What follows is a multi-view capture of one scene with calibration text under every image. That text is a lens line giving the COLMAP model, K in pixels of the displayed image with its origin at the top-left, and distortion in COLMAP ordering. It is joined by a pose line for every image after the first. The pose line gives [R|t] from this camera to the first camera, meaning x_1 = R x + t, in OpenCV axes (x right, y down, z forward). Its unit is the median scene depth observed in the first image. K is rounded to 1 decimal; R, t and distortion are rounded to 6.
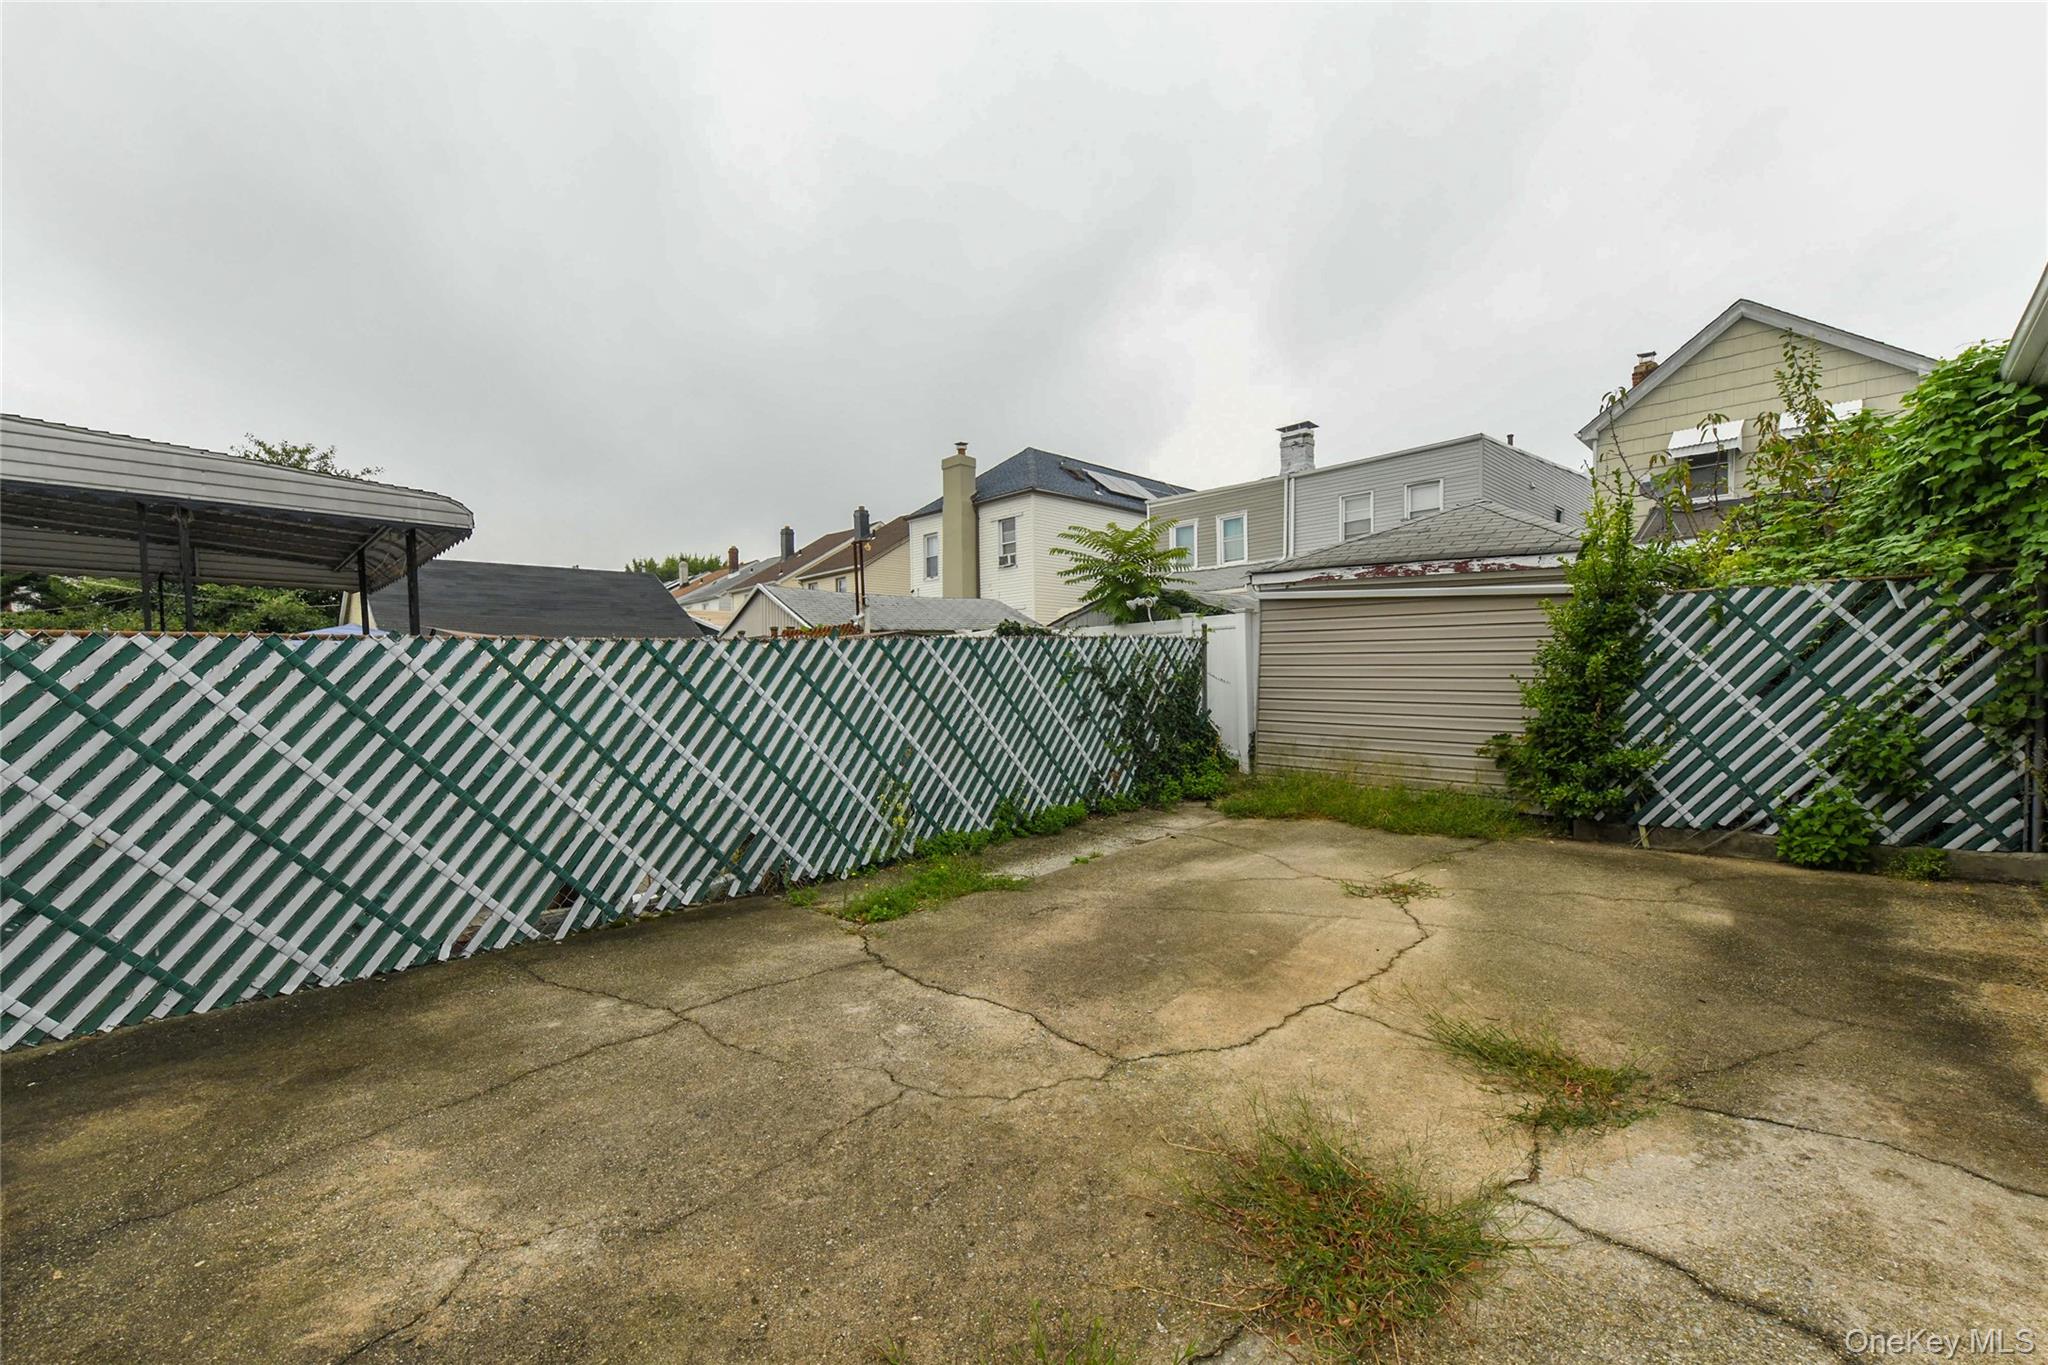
lens RADIAL K [[842.4, 0, 1028.9], [0, 842.4, 707.8], [0, 0, 1]] dist [0.010755, -0.003934]
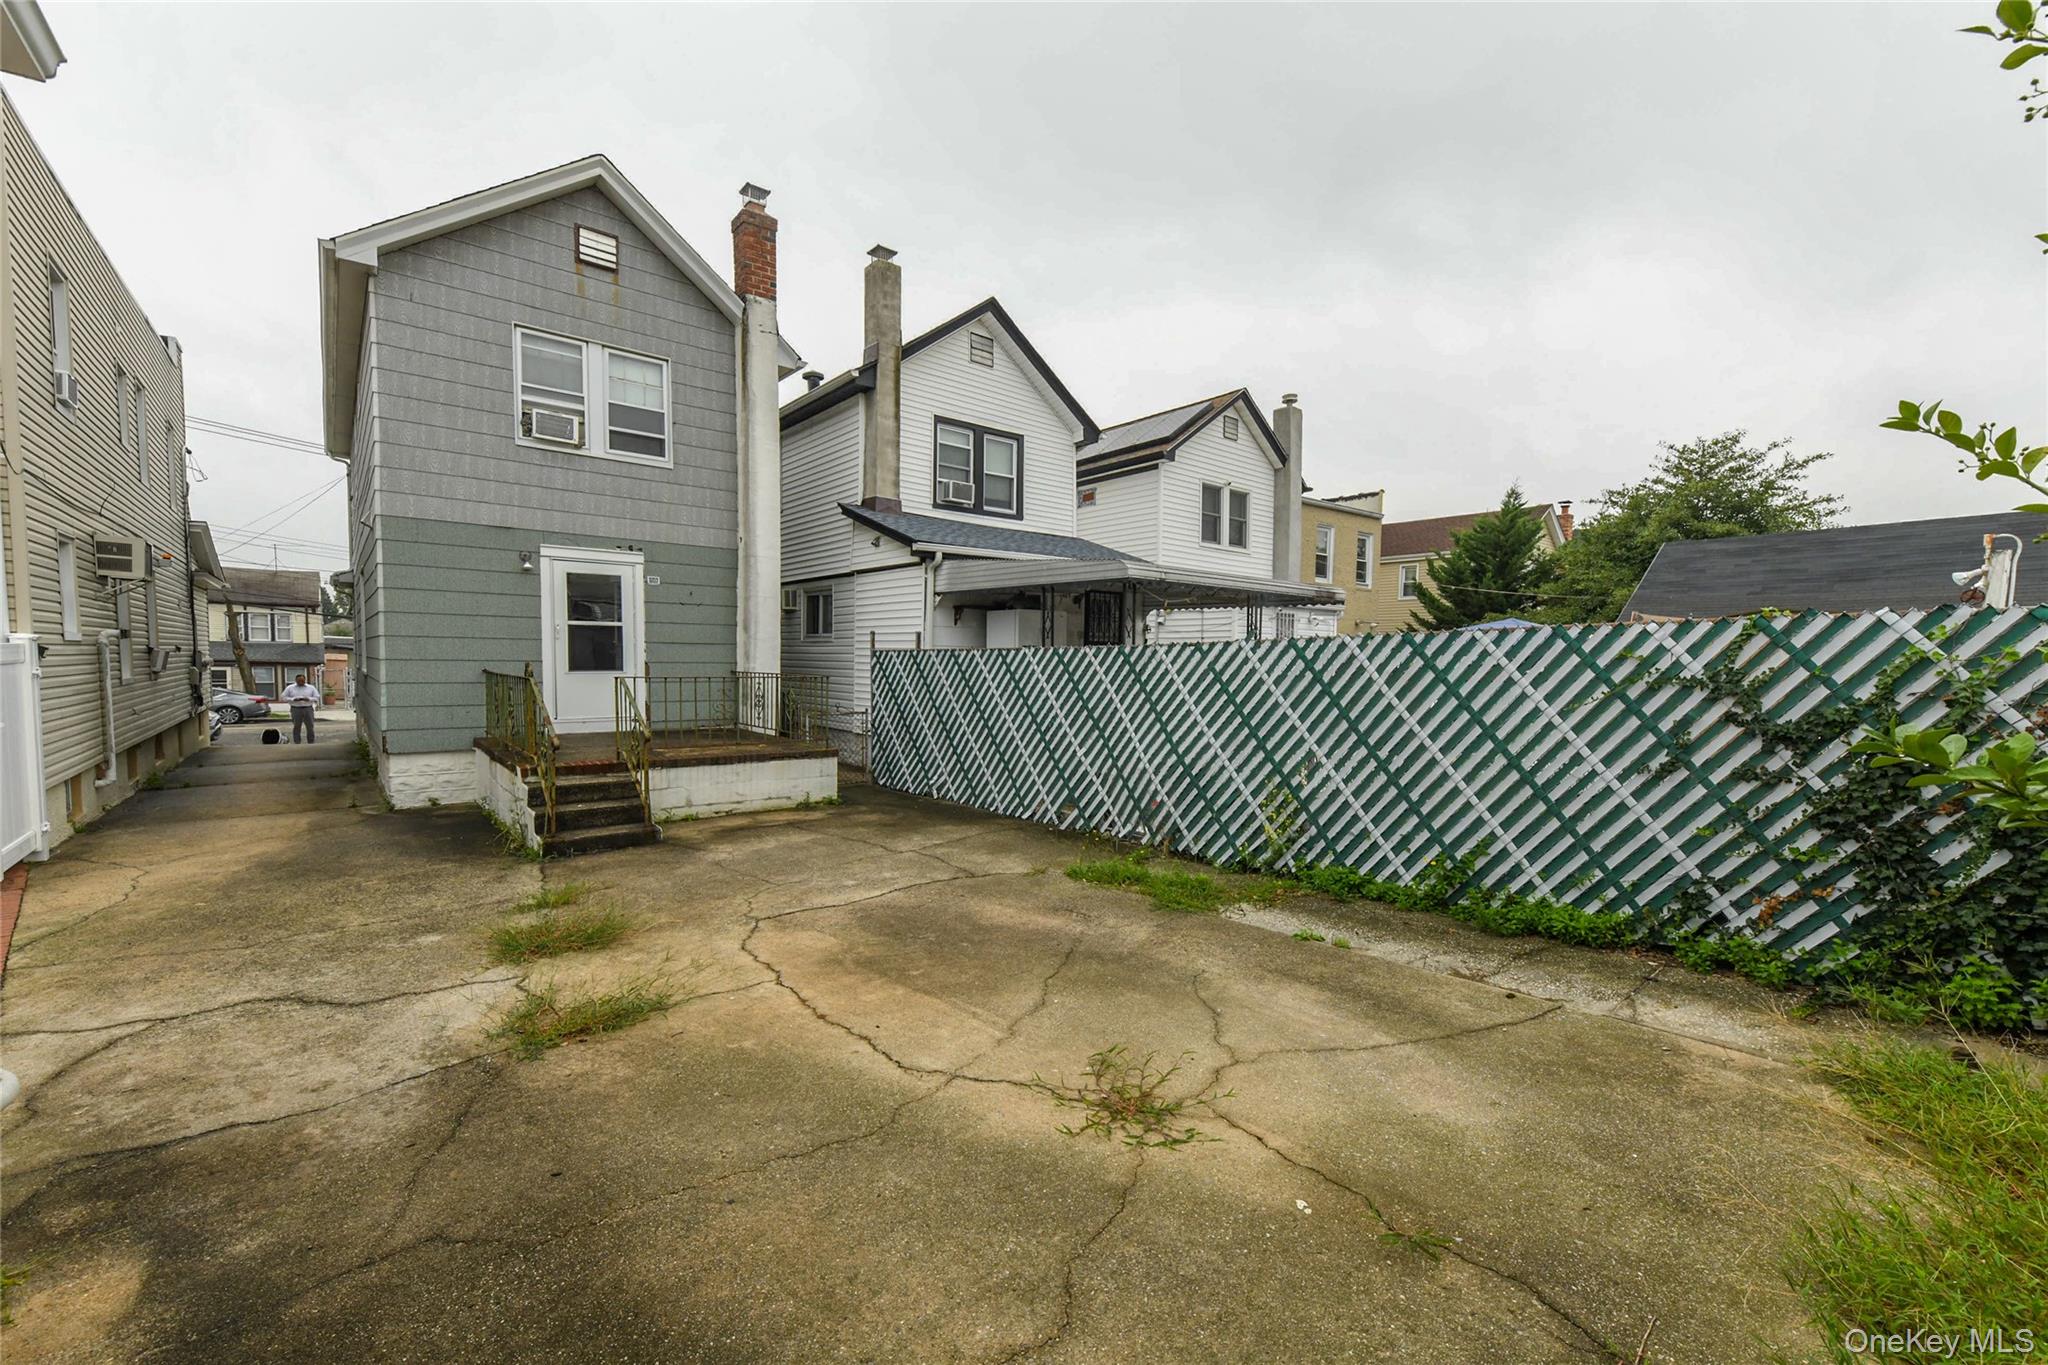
lens RADIAL K [[842.4, 0, 1028.9], [0, 842.4, 707.8], [0, 0, 1]] dist [0.010755, -0.003934]
pose [[-0.095528, 0.073162, -0.992734, 0.811102], [-0.043782, 0.996021, 0.077618, -0.066948], [0.994463, 0.050879, -0.091945, 0.813729]]
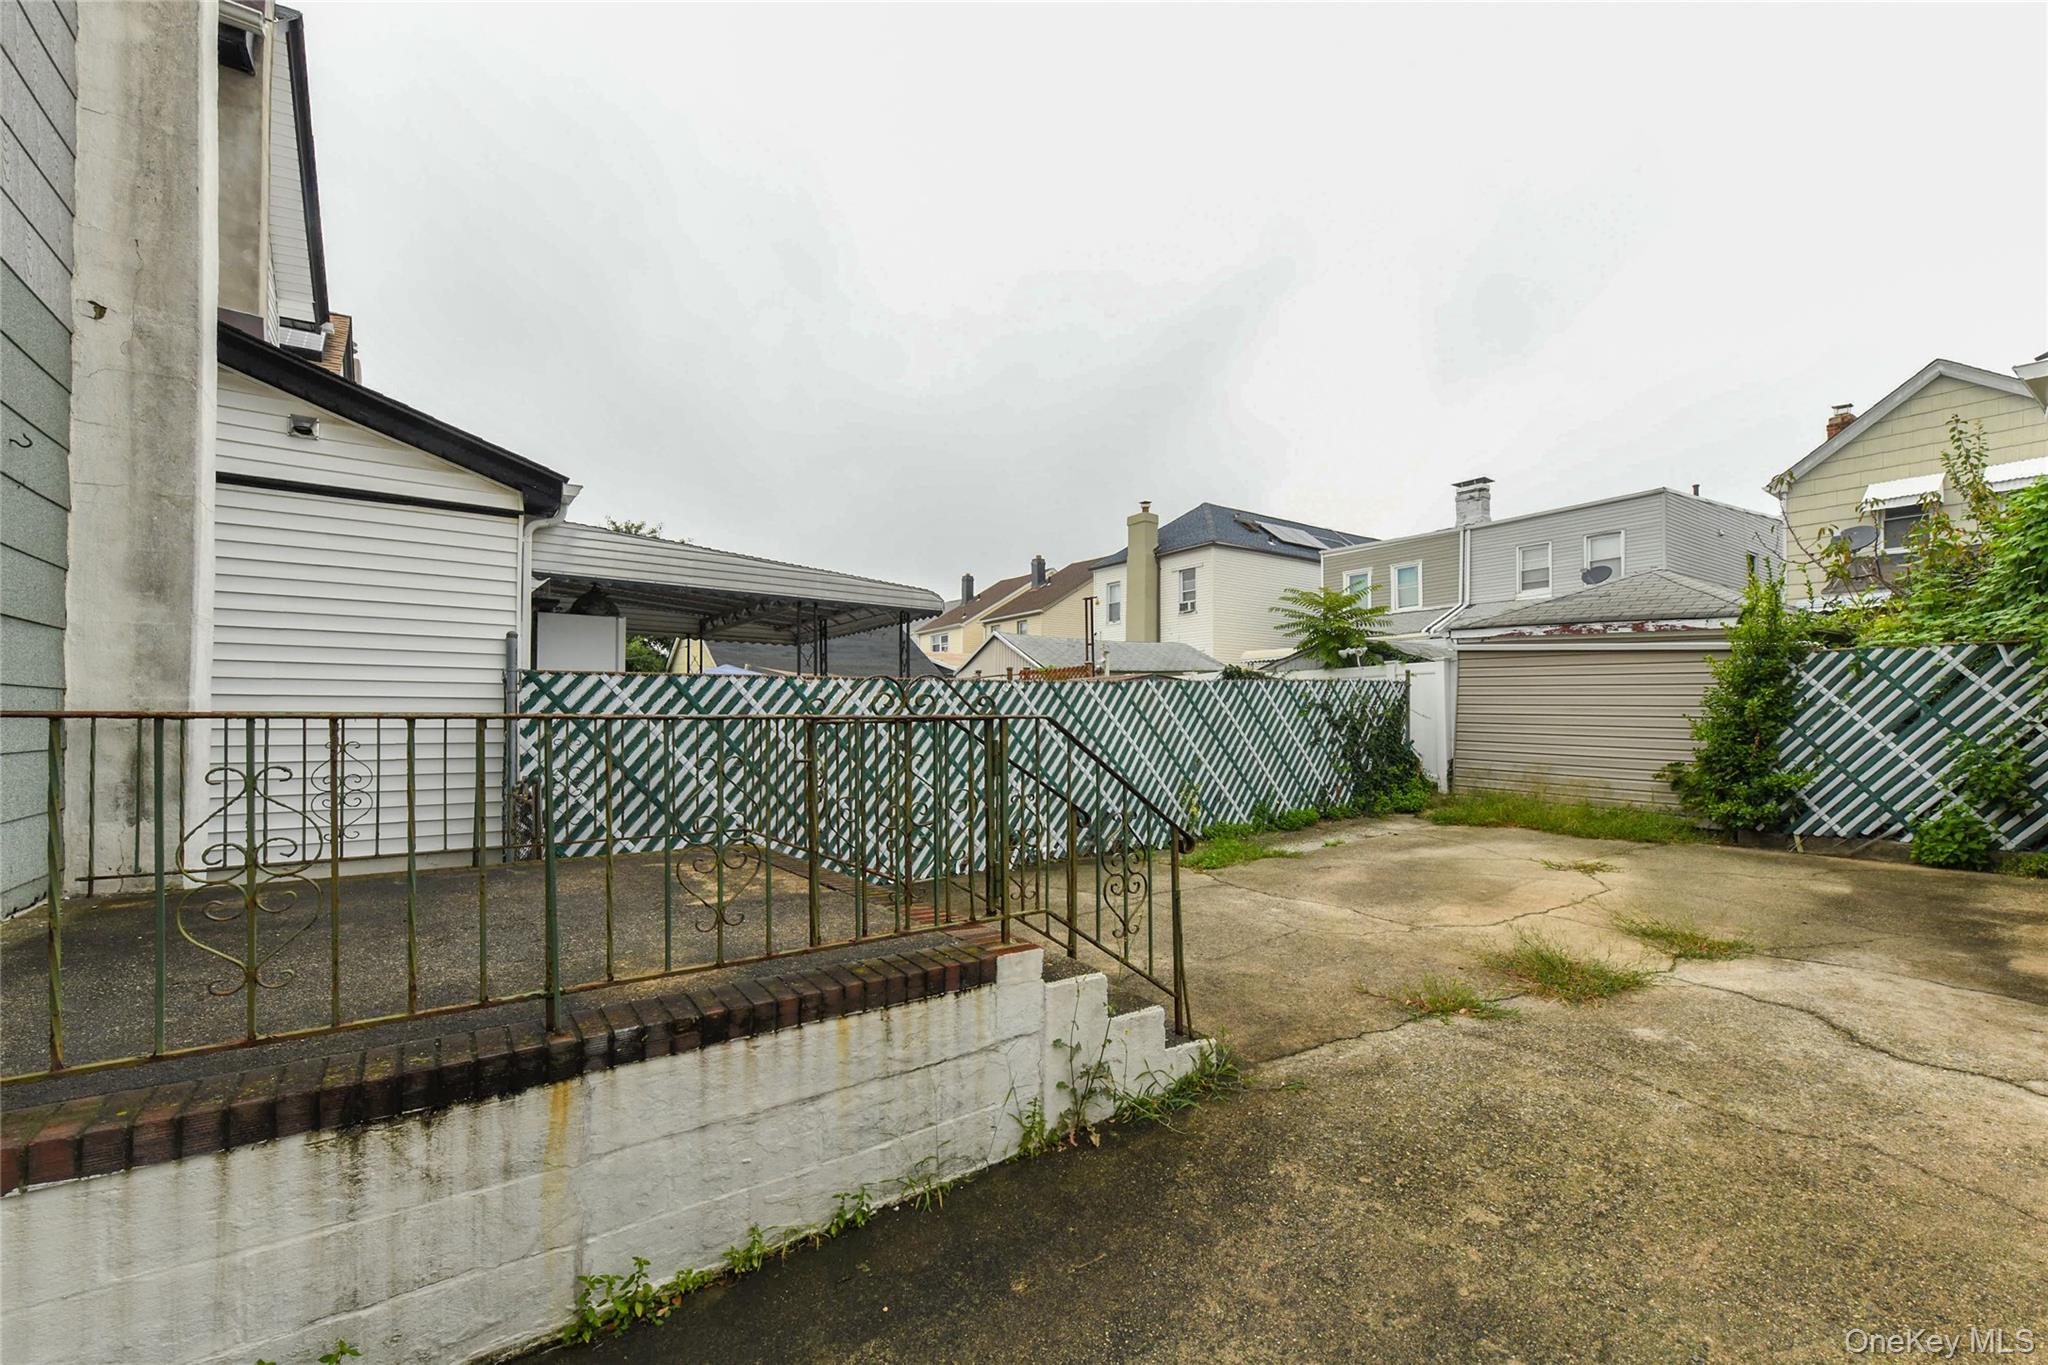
lens RADIAL K [[842.4, 0, 1028.9], [0, 842.4, 707.8], [0, 0, 1]] dist [0.010755, -0.003934]
pose [[0.986965, 0.014120, -0.160312, -0.203932], [-0.021083, 0.998903, -0.041816, 0.027034], [0.159546, 0.044651, 0.986180, -0.434606]]
